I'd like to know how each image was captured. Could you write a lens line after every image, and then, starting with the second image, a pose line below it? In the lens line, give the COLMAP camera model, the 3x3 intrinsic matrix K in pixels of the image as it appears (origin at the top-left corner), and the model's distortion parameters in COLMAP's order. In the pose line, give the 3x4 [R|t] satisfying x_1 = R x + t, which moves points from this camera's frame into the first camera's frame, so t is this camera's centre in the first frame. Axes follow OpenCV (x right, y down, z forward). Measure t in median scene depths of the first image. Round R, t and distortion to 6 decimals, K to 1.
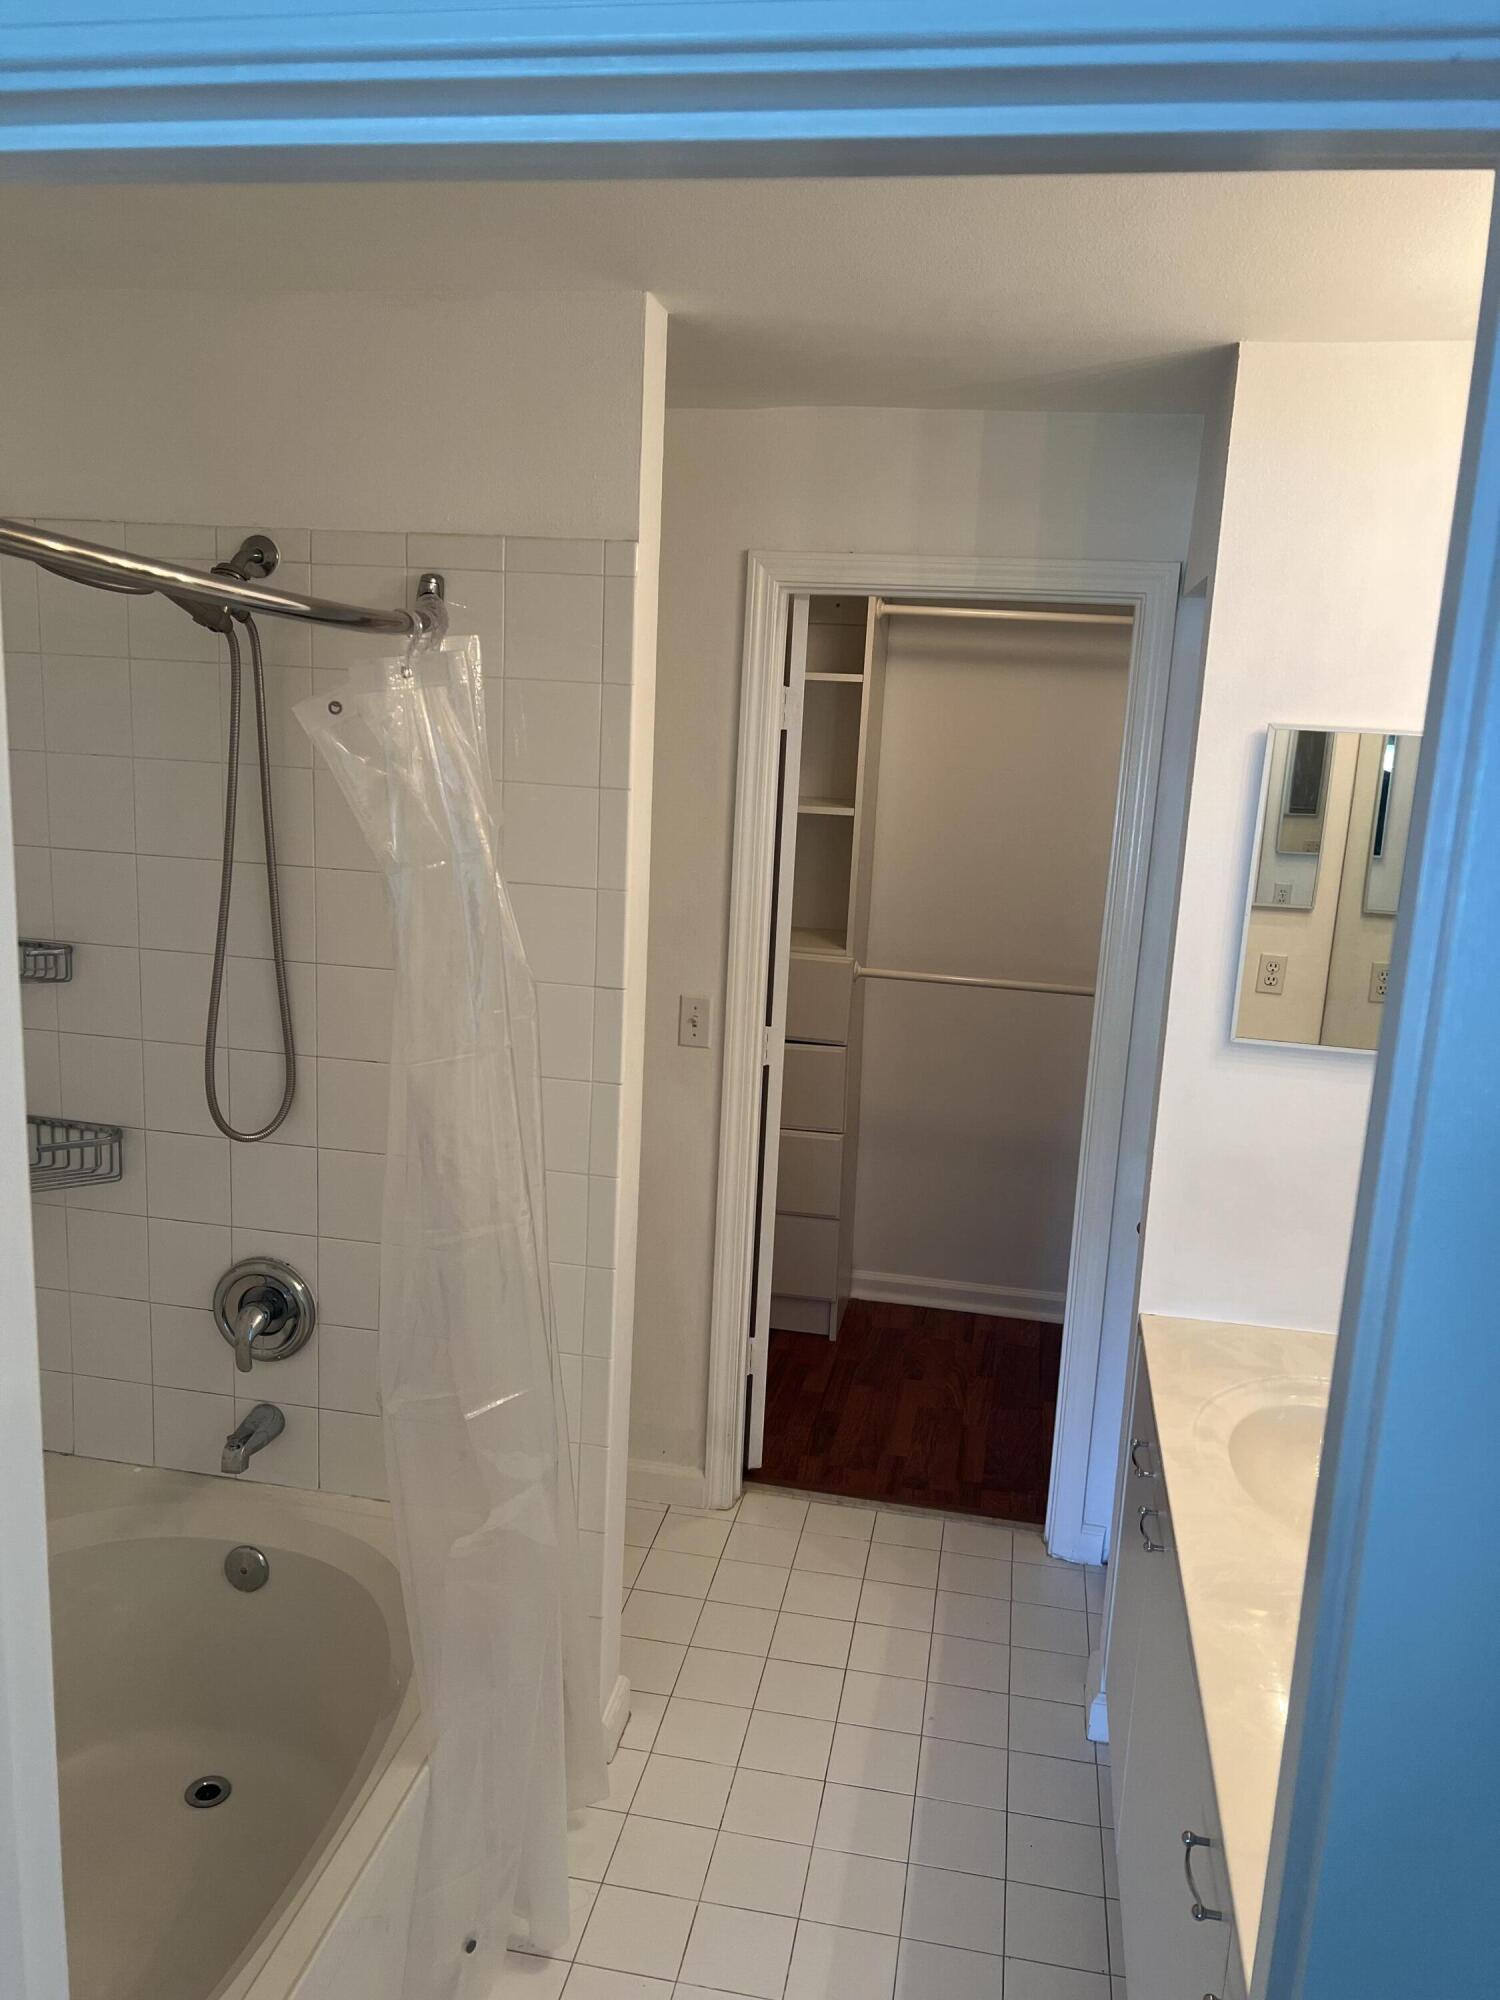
lens RADIAL K [[1497.4, 0, 756.8], [0, 1497.4, 1013.1], [0, 0, 1]] dist [0.073005, -0.088967]
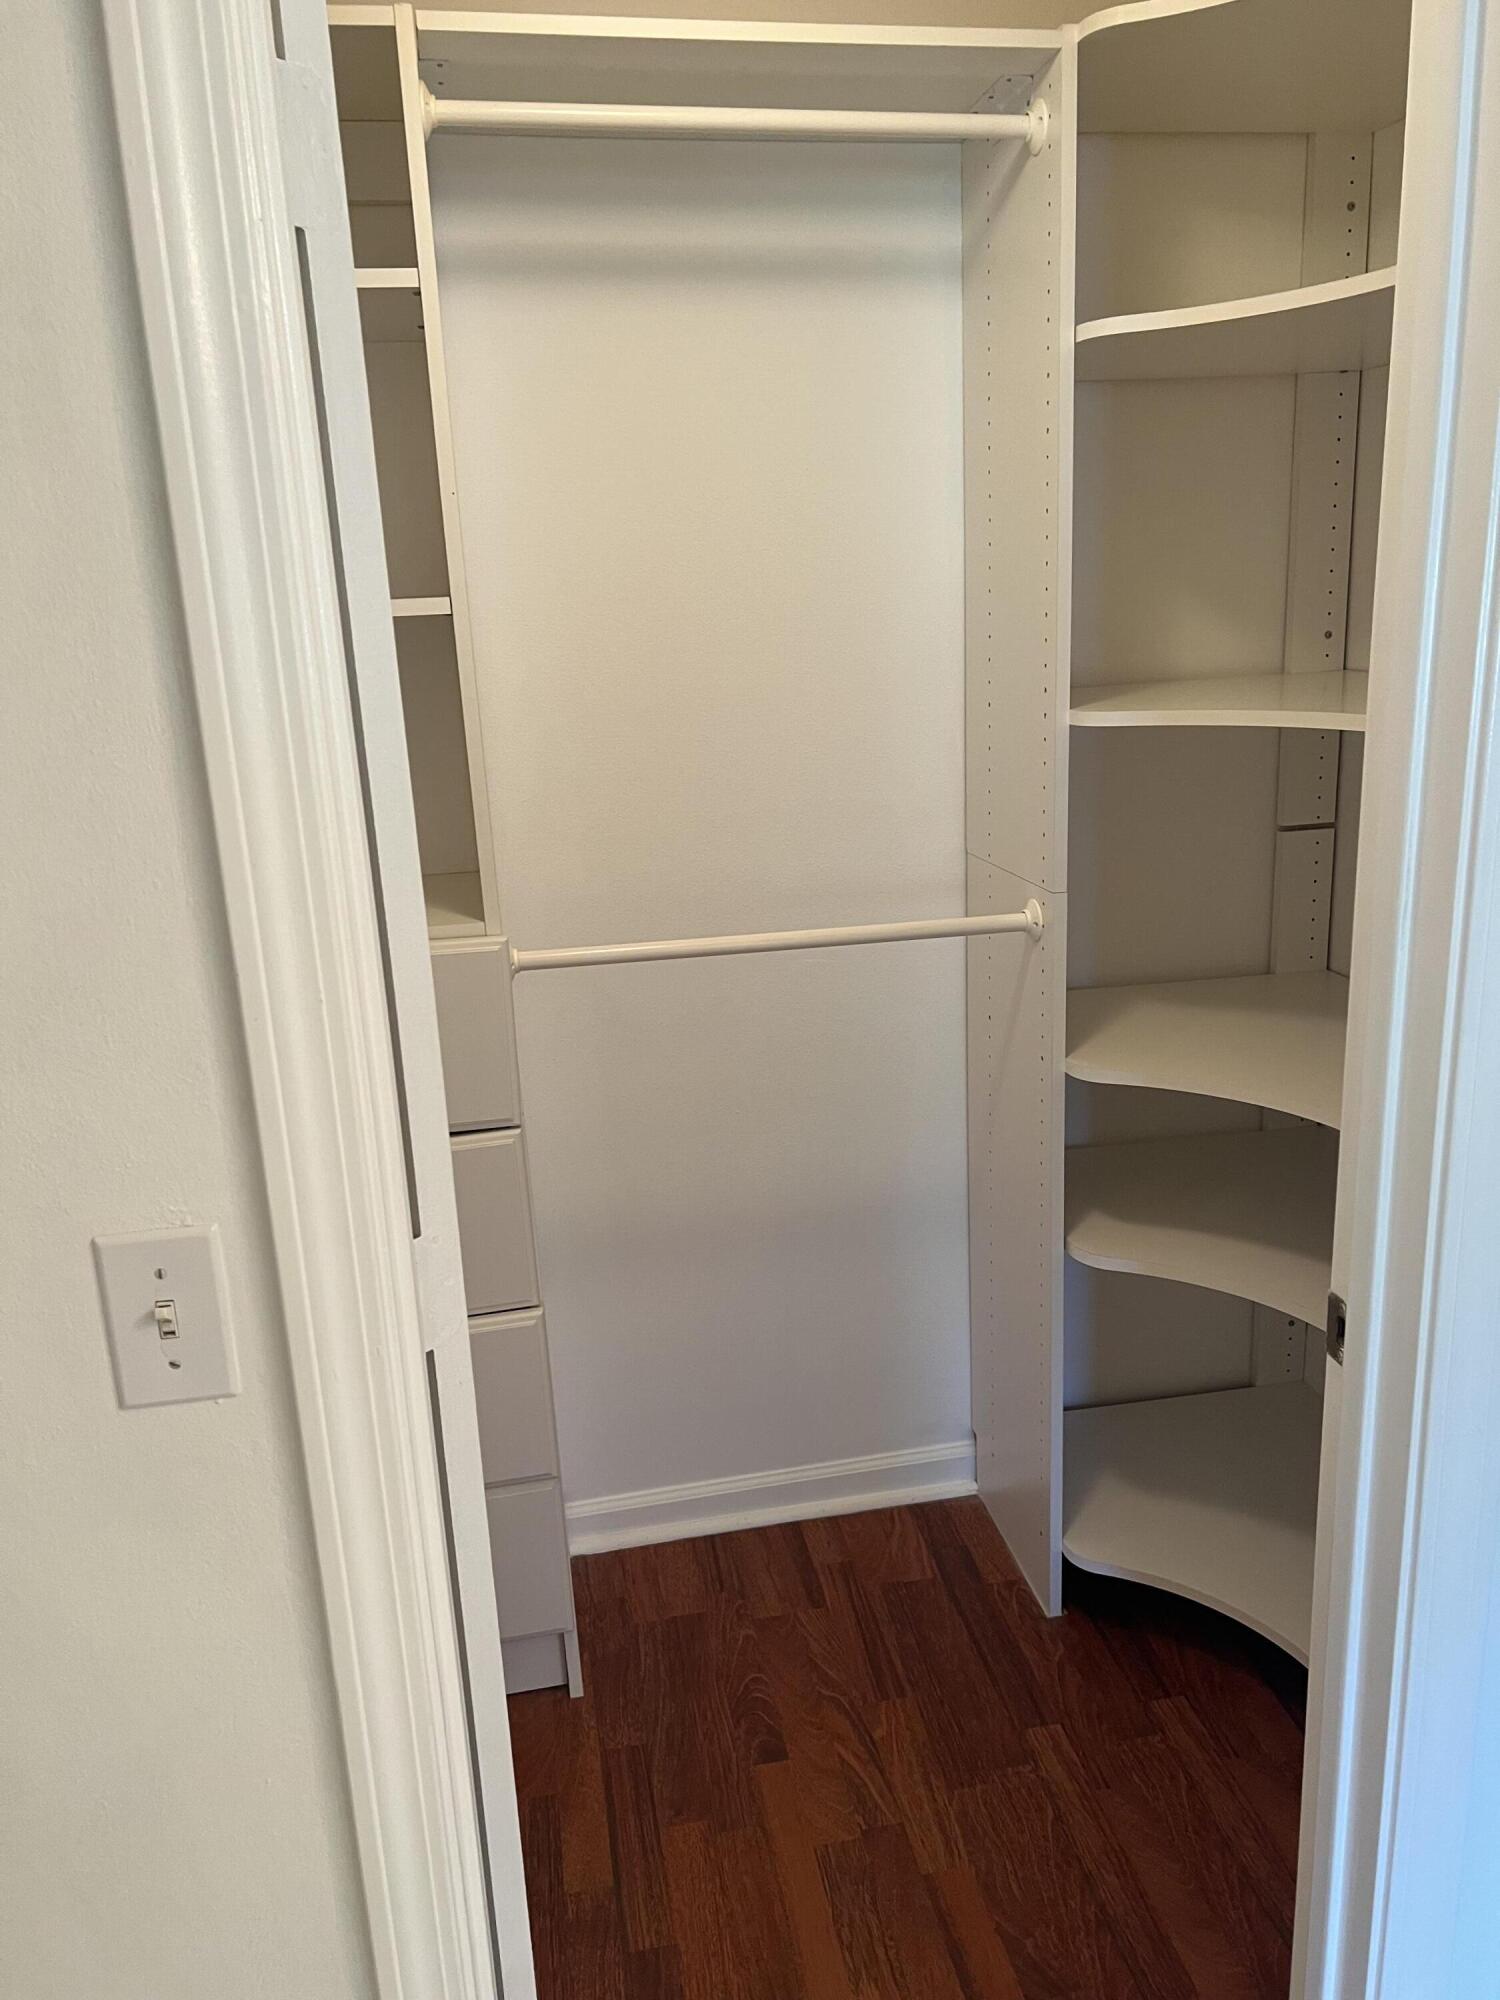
lens RADIAL K [[1497.4, 0, 756.8], [0, 1497.4, 1013.1], [0, 0, 1]] dist [0.073005, -0.088967]
pose [[0.928599, -0.183093, 0.322769, -0.015476], [0.160352, 0.982387, 0.095936, -0.044385], [-0.334649, -0.037329, 0.941603, 0.537291]]
